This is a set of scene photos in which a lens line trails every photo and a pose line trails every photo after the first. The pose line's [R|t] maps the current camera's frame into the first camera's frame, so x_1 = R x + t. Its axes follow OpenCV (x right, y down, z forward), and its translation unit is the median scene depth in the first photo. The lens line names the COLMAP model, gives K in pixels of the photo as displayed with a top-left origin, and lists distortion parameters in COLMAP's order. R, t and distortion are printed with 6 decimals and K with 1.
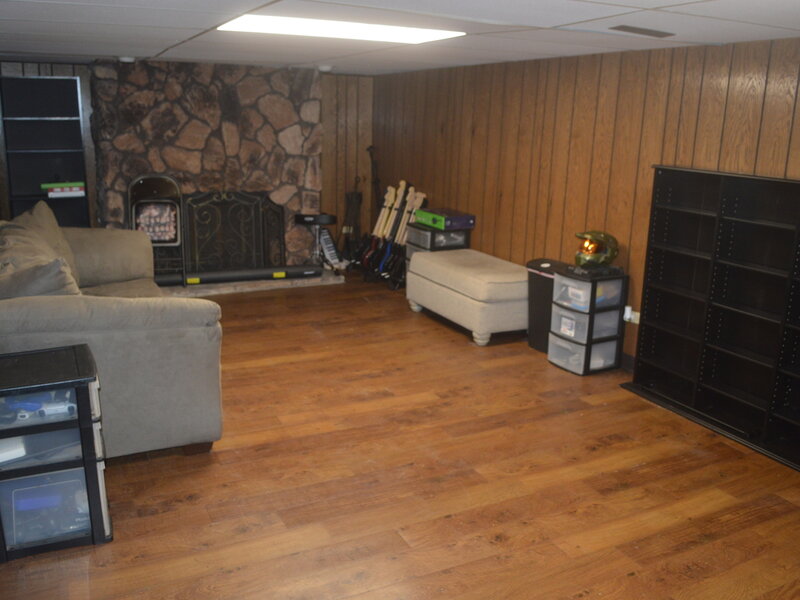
lens RADIAL K [[724.2, 0, 395.0], [0, 724.2, 300.0], [0, 0, 1]] dist [-0.073642, -0.009414]
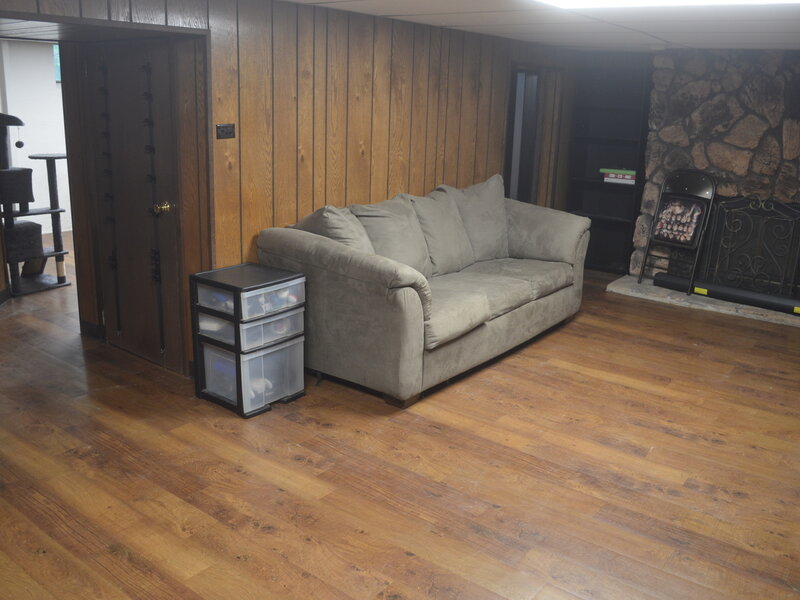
lens RADIAL K [[724.2, 0, 393.6], [0, 724.2, 301.8], [0, 0, 1]] dist [-0.073642, -0.009414]
pose [[0.431017, 0.238870, -0.870153, 0.456750], [-0.240327, 0.959882, 0.144460, -0.068012], [0.869751, 0.146857, 0.471133, 0.325773]]
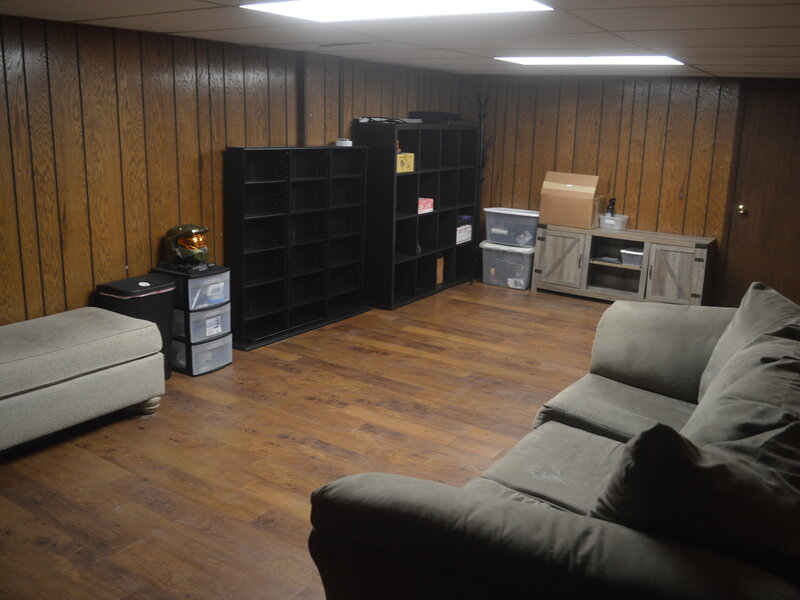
lens RADIAL K [[724.2, 0, 400.0], [0, 724.2, 299.9], [0, 0, 1]] dist [-0.073642, -0.009414]
pose [[-0.503229, -0.246111, 0.828366, -0.642523], [0.168539, 0.912226, 0.373413, -0.297871], [-0.847558, 0.327525, -0.417580, 1.134966]]
